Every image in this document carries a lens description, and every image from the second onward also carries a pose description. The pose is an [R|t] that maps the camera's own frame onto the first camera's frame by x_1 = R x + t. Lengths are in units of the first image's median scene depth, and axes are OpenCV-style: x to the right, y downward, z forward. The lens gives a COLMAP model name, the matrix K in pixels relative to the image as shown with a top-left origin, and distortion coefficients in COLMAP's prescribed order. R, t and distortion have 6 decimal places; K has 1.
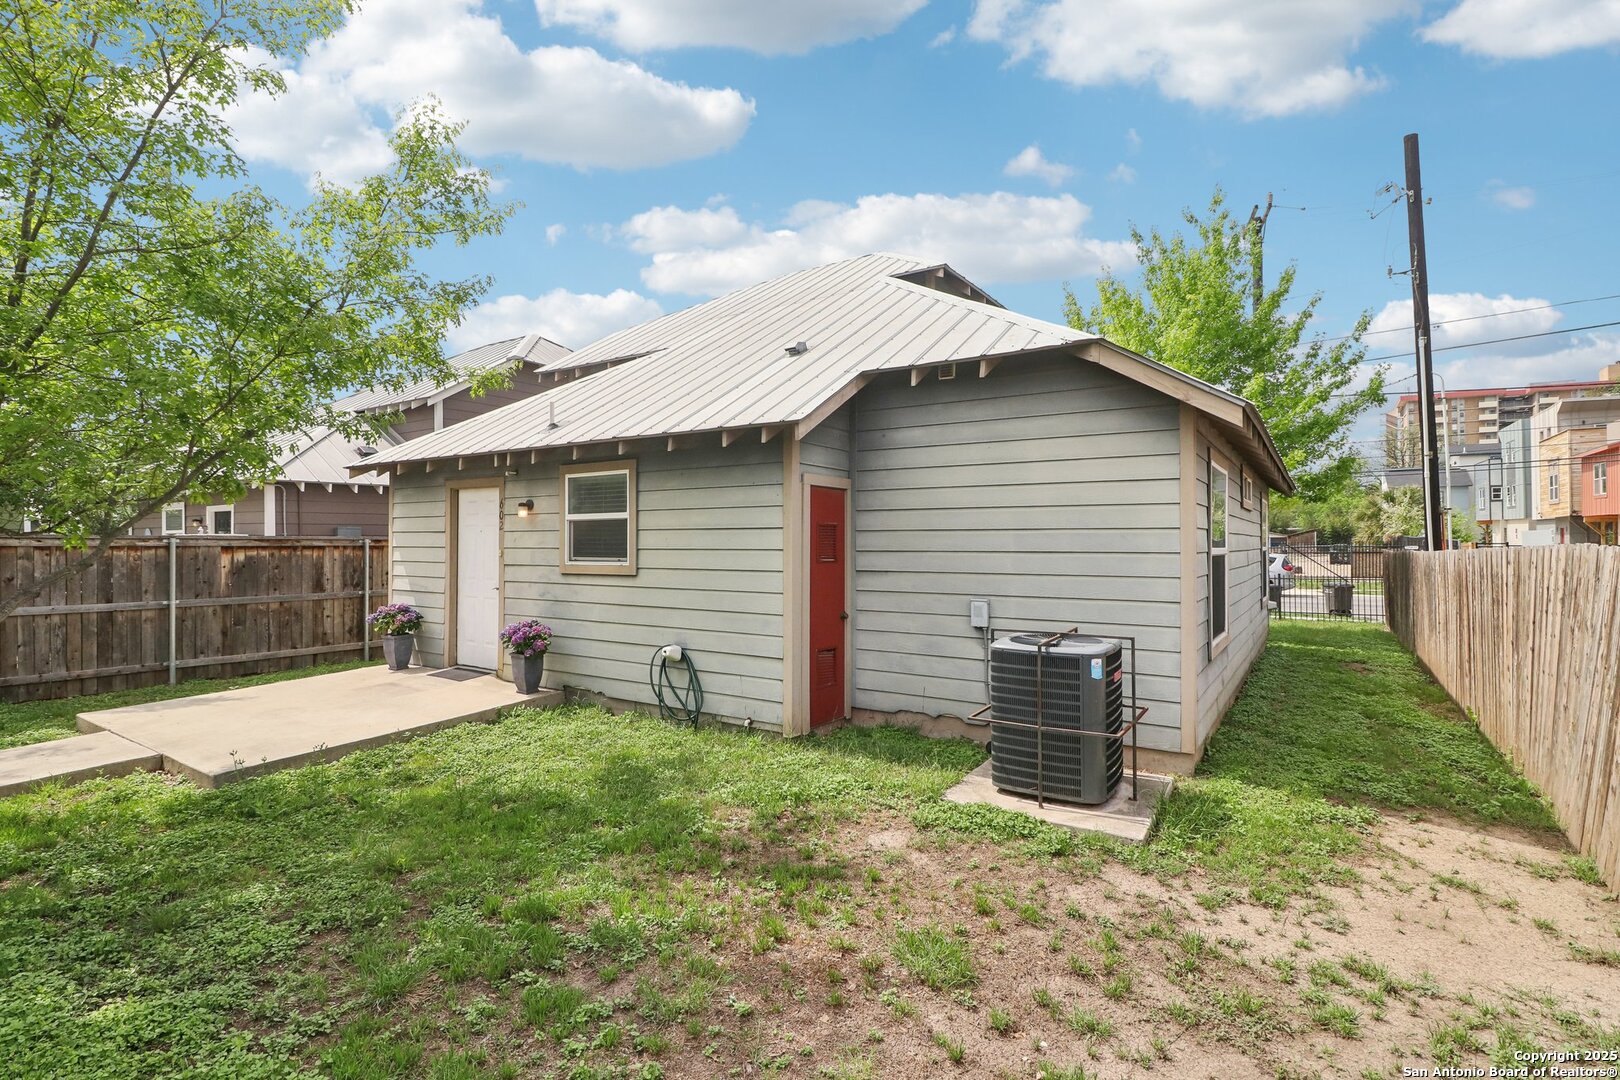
lens RADIAL K [[773.7, 0, 801.0], [0, 773.7, 526.4], [0, 0, 1]] dist [-0.006344, -0.012090]
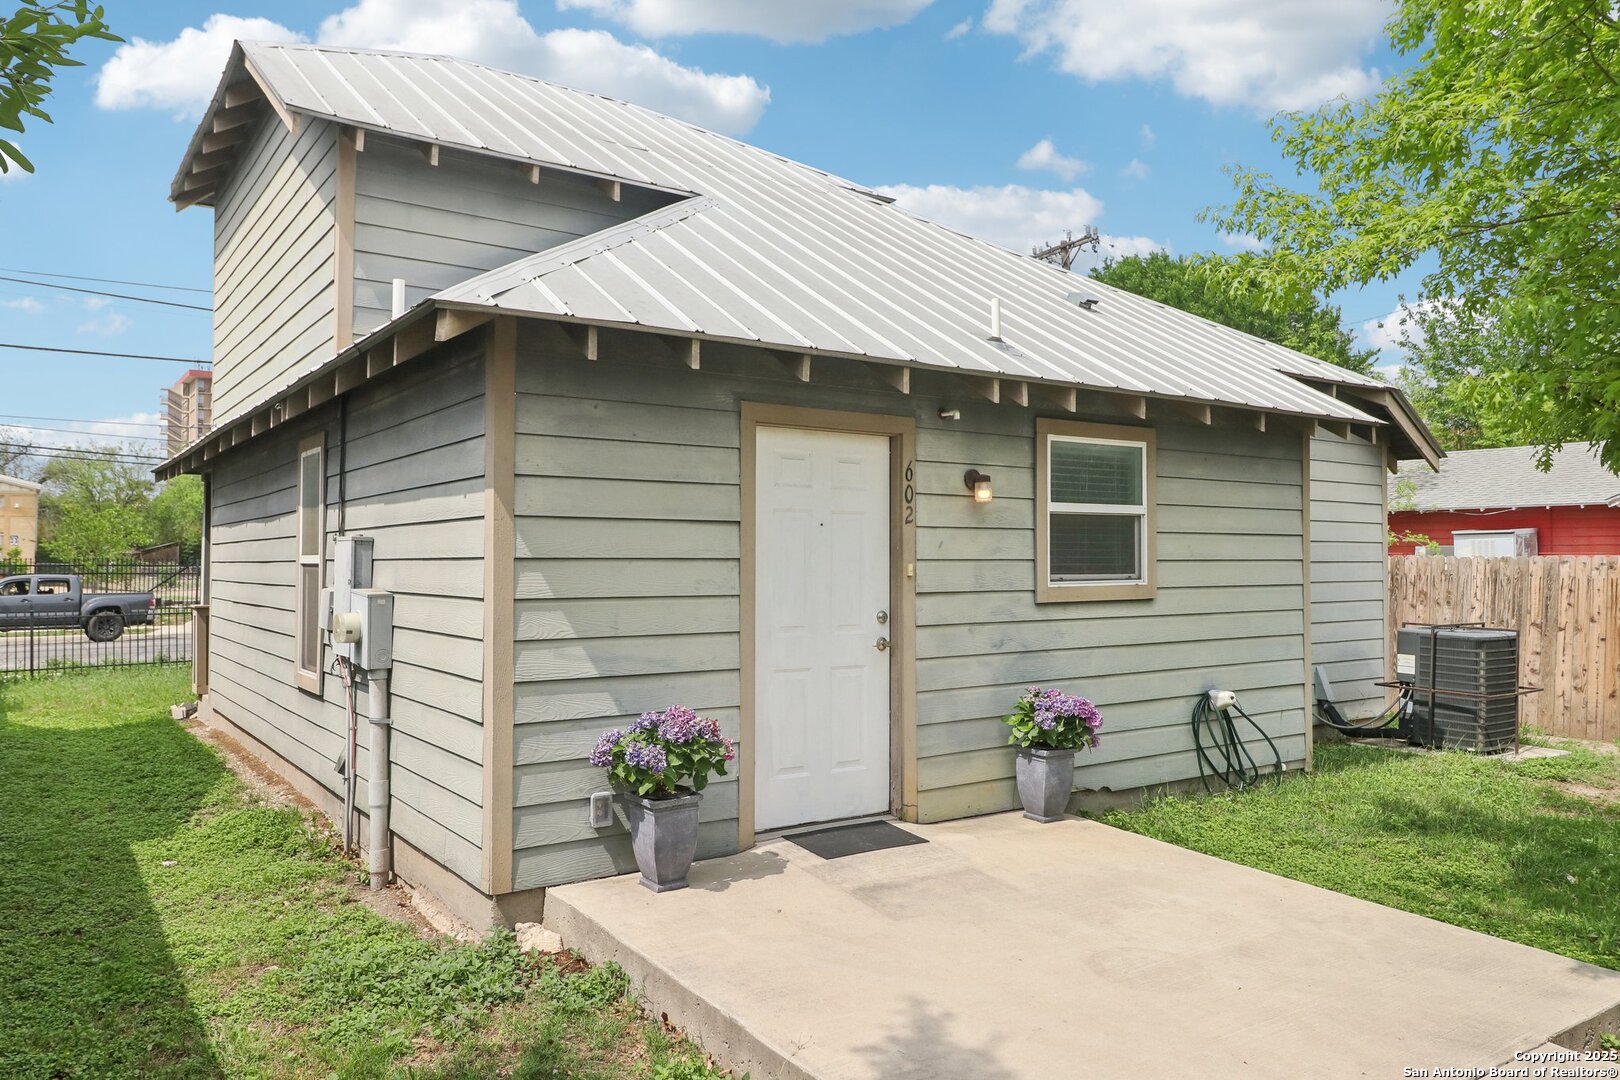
lens RADIAL K [[1153.6, 0, 798.8], [0, 1153.6, 516.9], [0, 0, 1]] dist [0.000629, -0.004953]
pose [[0.362893, 0.036707, 0.931108, -1.197322], [-0.017419, 0.999316, -0.032607, 0.027791], [-0.931668, -0.004386, 0.363284, 0.864759]]
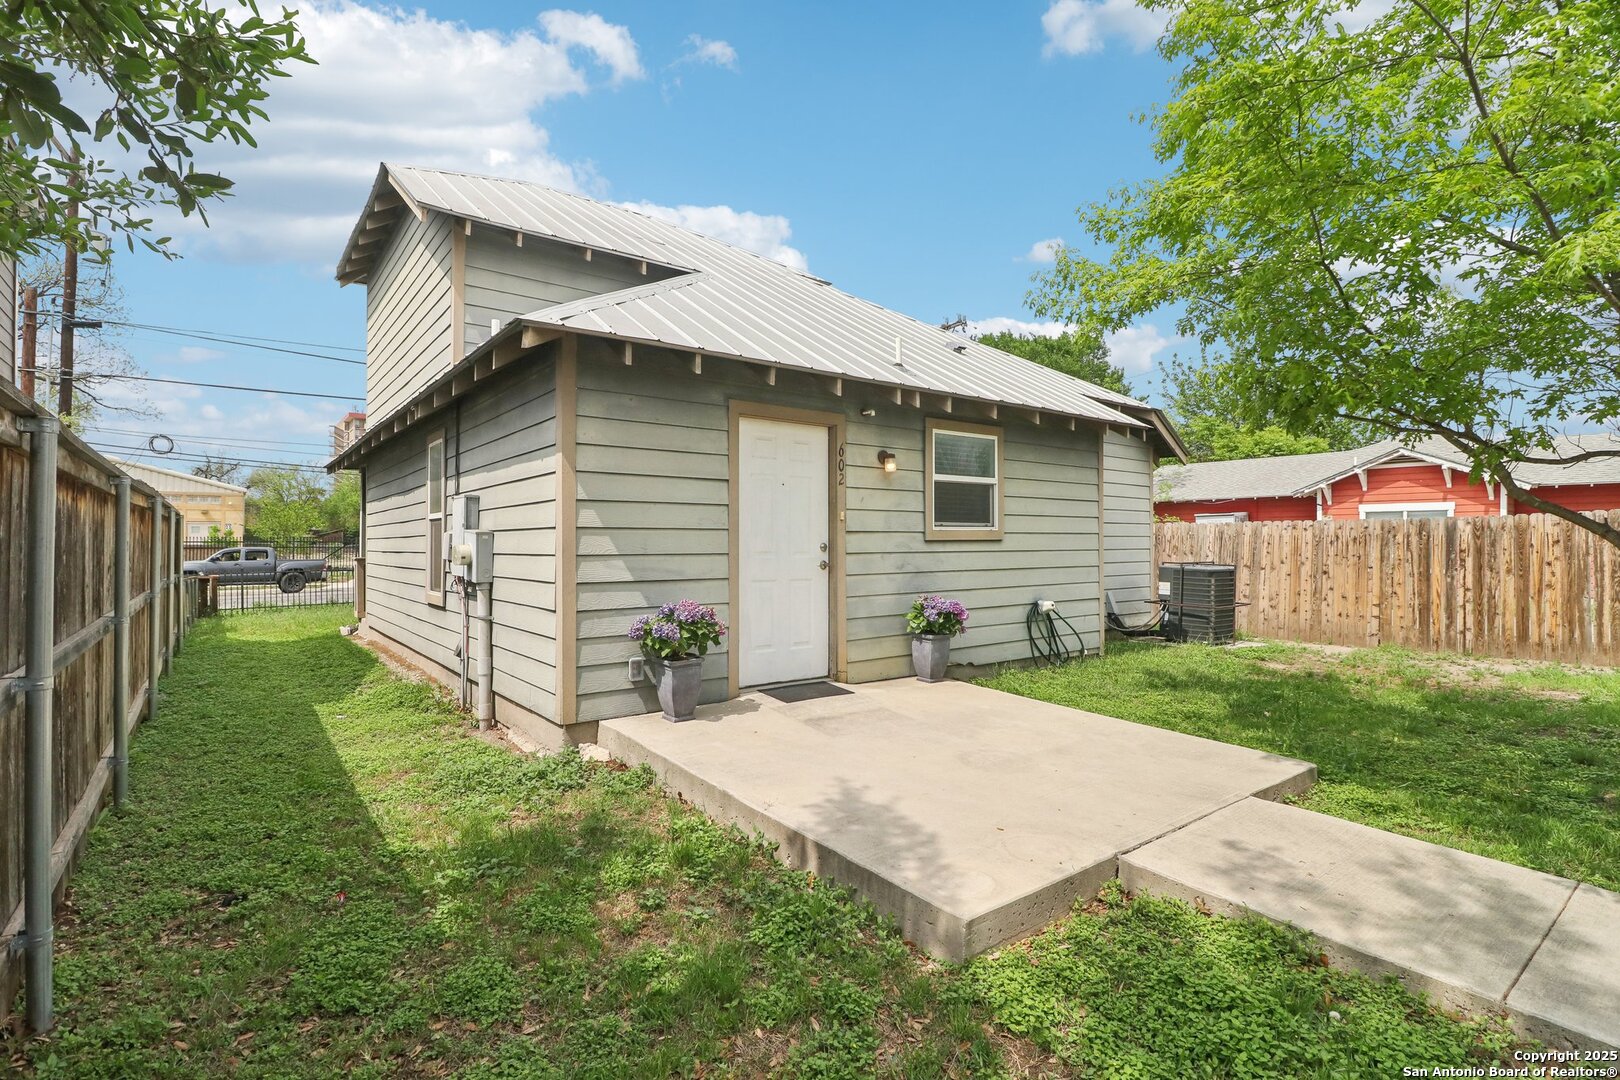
lens RADIAL K [[773.7, 0, 801.0], [0, 773.7, 526.4], [0, 0, 1]] dist [-0.006344, -0.012090]
pose [[0.322322, 0.021839, 0.946378, -1.200129], [-0.013861, 0.999736, -0.018349, 0.063747], [-0.946528, -0.007203, 0.322540, 0.863558]]
